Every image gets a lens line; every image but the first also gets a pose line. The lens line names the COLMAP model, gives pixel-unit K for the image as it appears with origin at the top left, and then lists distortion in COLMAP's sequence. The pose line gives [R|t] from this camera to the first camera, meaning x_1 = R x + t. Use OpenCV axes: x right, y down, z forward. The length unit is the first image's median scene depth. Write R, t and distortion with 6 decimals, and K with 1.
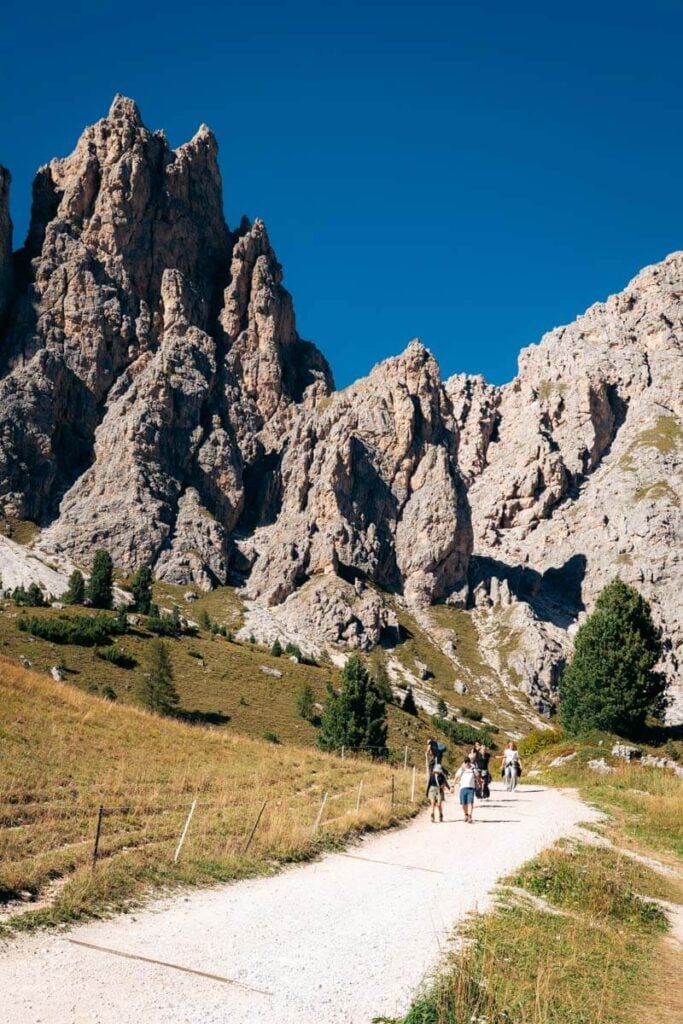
lens RADIAL K [[1420.8, 0, 342.1], [0, 1420.8, 544.0], [0, 0, 1]] dist [0.024890, 0.009805]
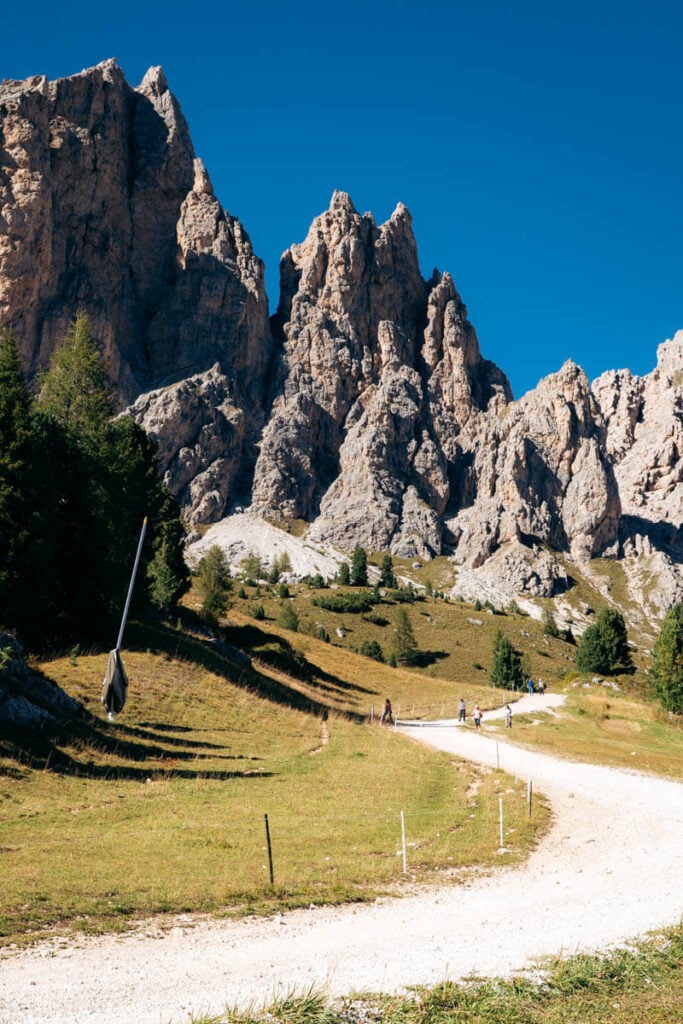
lens RADIAL K [[1439.7, 0, 355.2], [0, 1439.7, 513.5], [0, 0, 1]] dist [0.026128, 0.036170]
pose [[0.988116, -0.065745, -0.138943, 0.032711], [0.071806, 0.996653, 0.039064, -0.068974], [0.135910, -0.048577, 0.989530, -0.391023]]
